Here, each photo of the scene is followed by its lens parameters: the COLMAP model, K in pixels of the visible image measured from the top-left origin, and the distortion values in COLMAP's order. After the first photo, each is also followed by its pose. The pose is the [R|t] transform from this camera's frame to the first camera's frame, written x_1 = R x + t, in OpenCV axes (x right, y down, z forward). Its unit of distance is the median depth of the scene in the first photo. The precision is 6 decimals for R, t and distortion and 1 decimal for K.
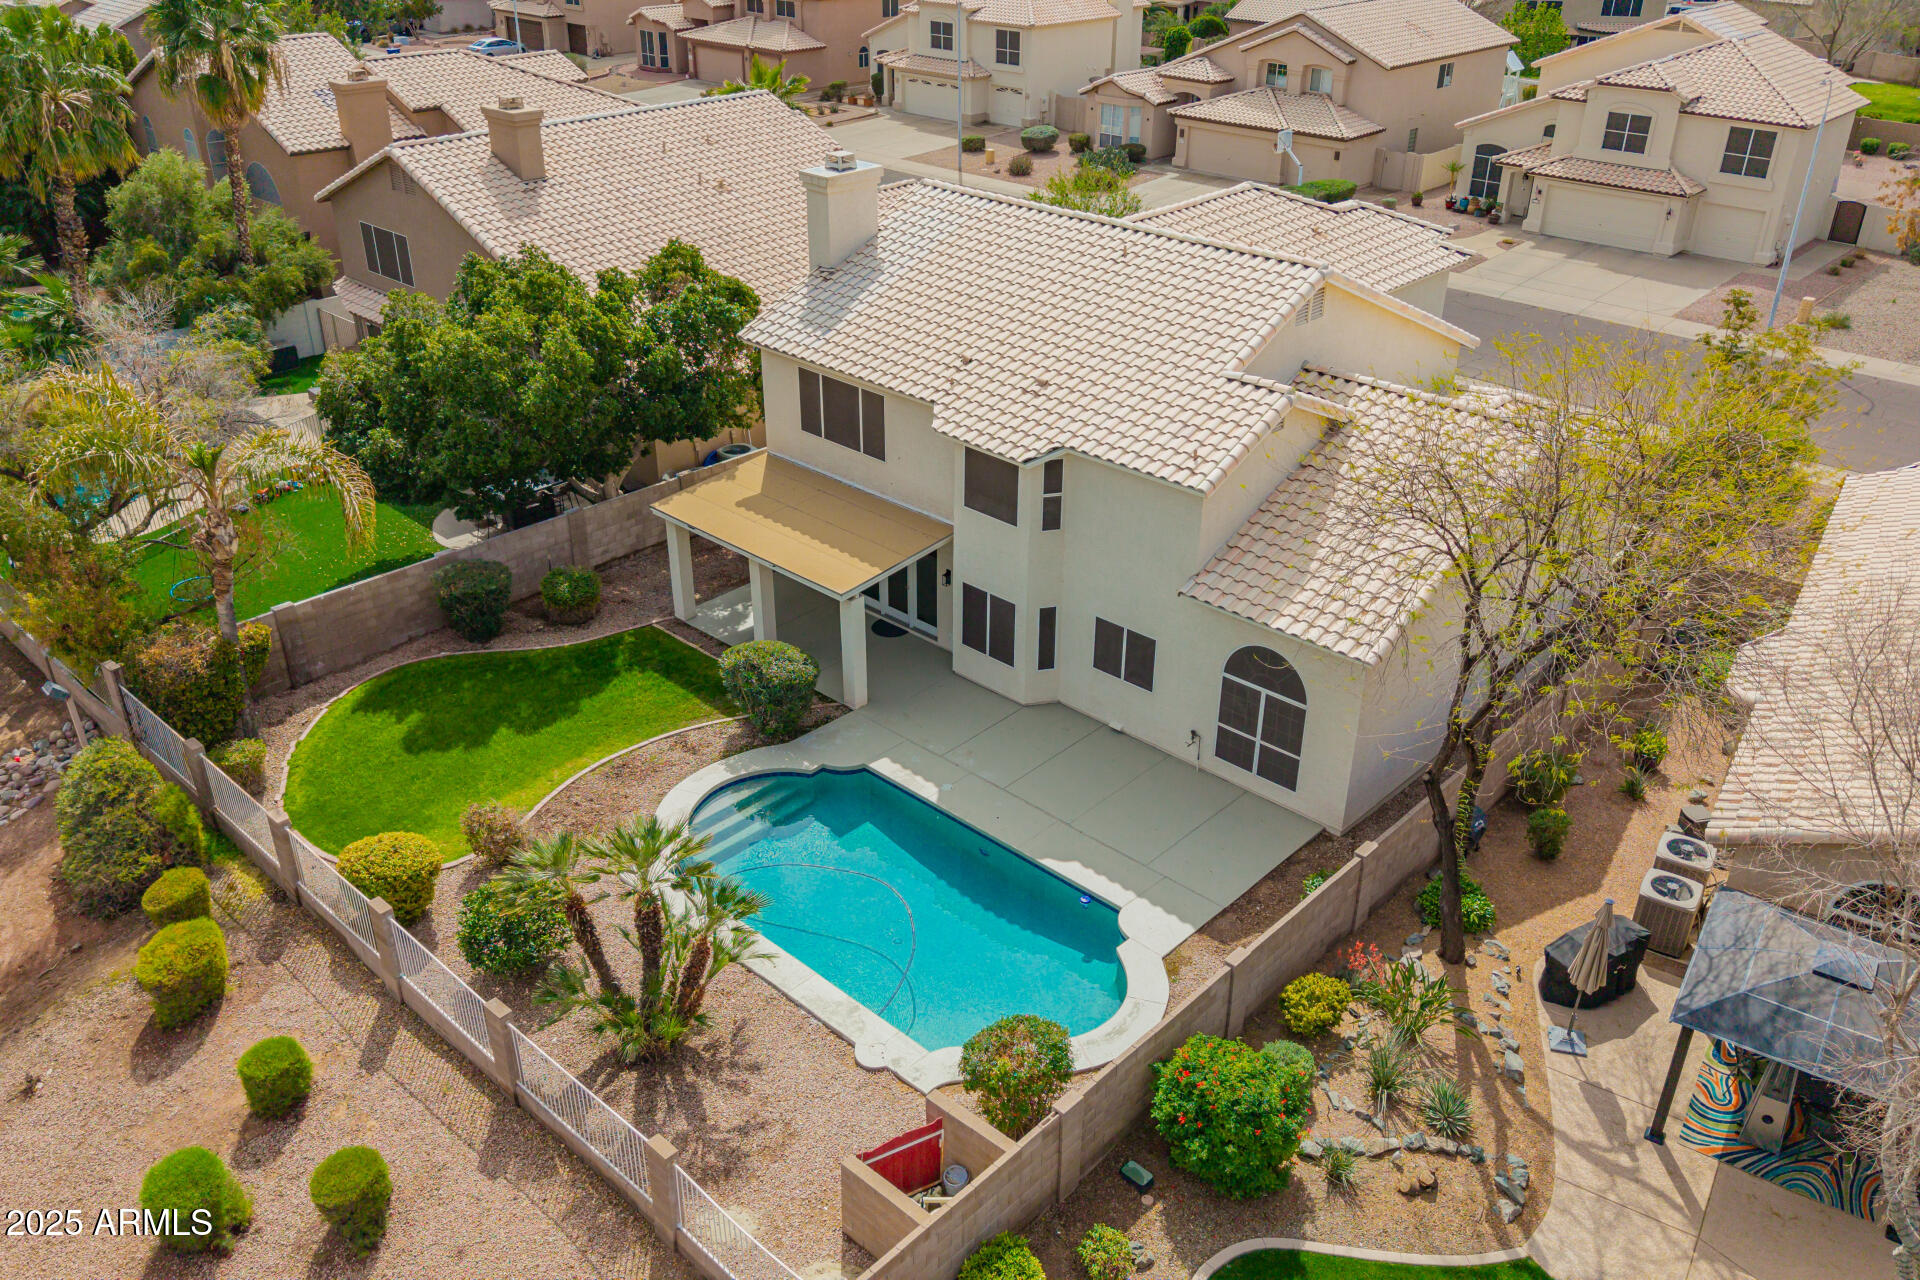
lens RADIAL K [[1524.6, 0, 968.1], [0, 1524.6, 639.9], [0, 0, 1]] dist [0.024948, -0.033984]
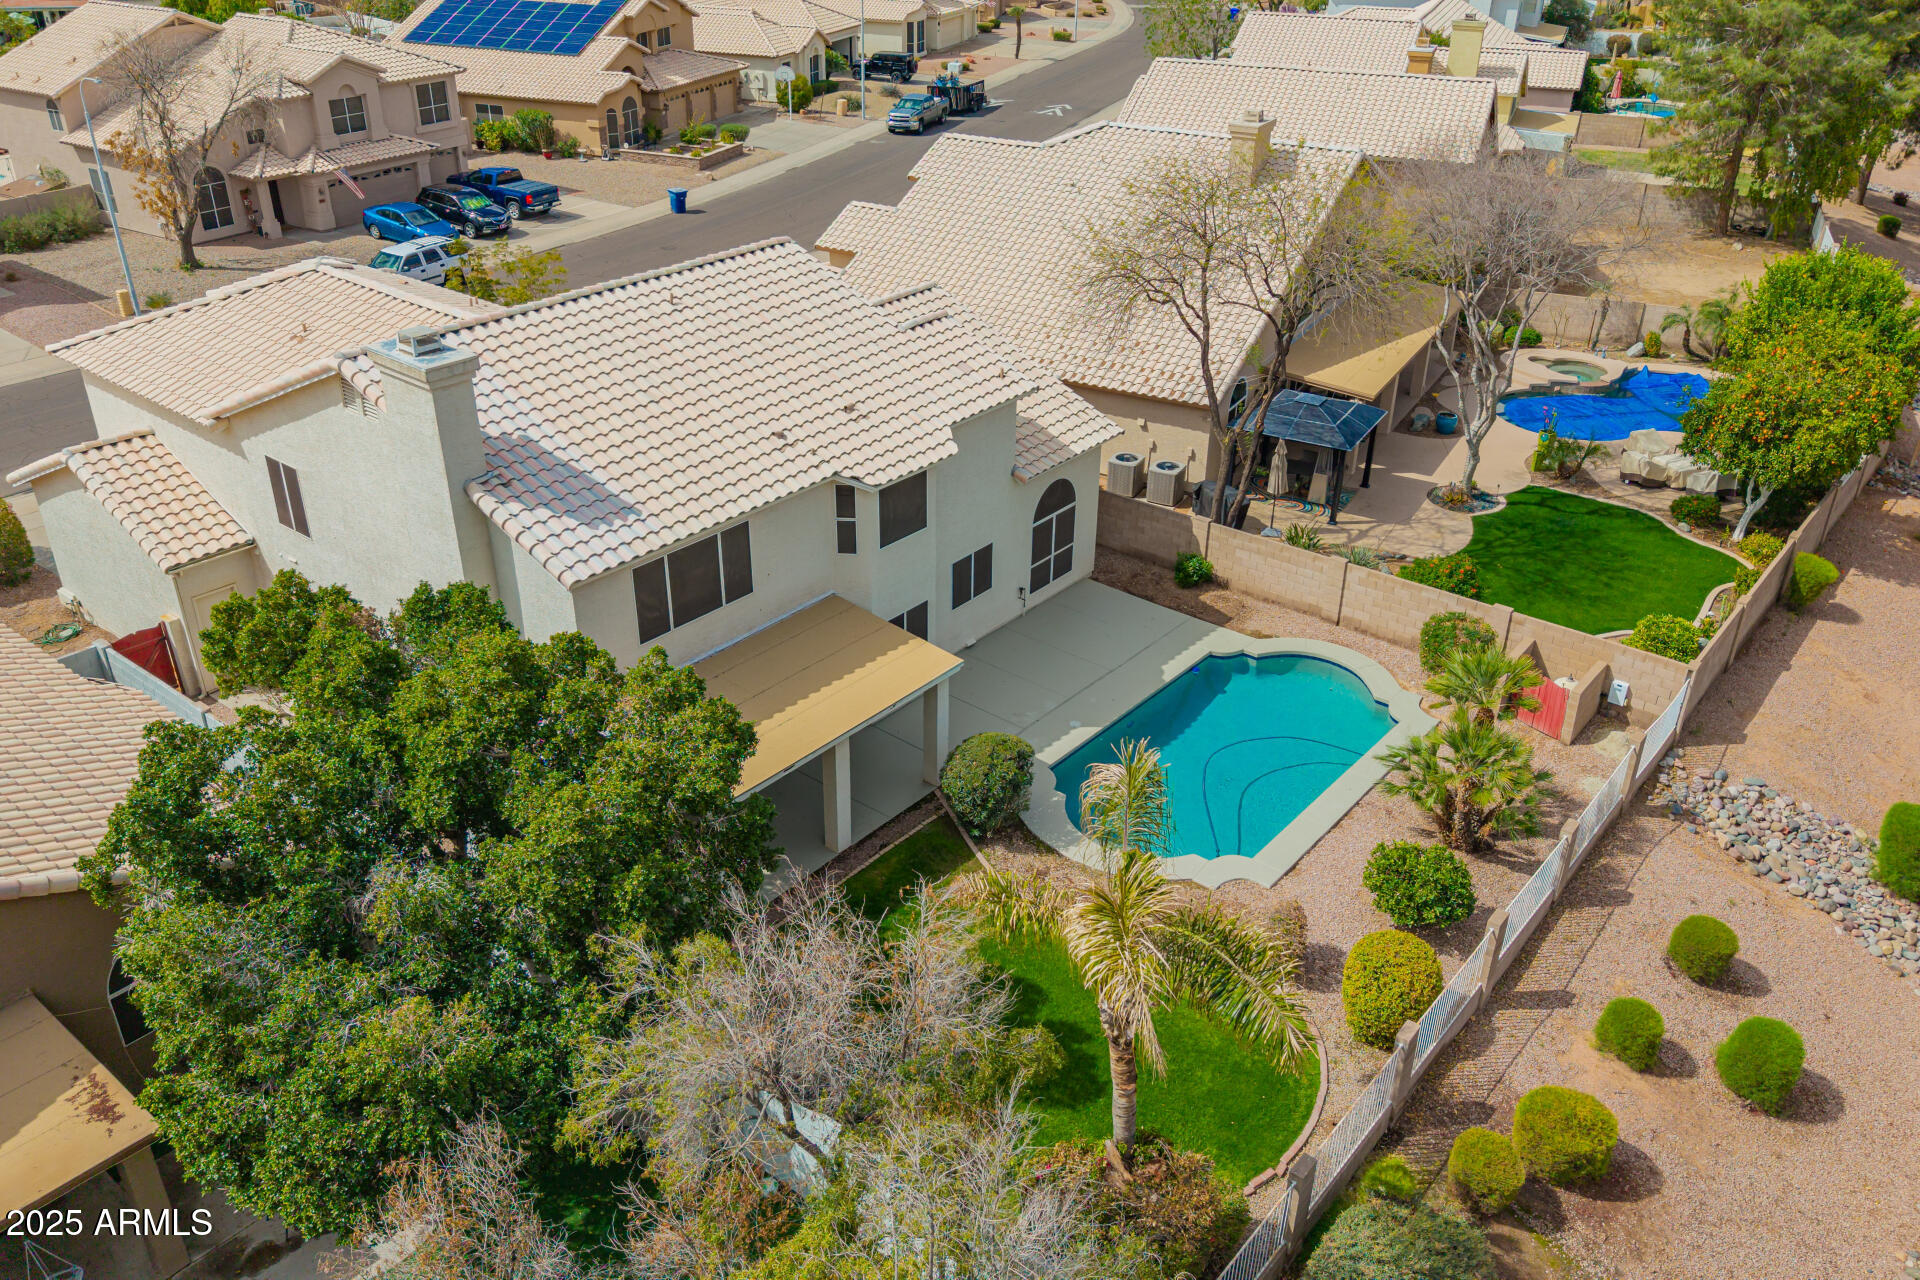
lens RADIAL K [[1524.6, 0, 968.1], [0, 1524.6, 639.9], [0, 0, 1]] dist [0.024948, -0.033984]
pose [[-0.074706, -0.486002, 0.870759, -0.884570], [0.465353, 0.755300, 0.461485, -0.466843], [-0.881967, 0.439686, 0.169736, 0.796935]]
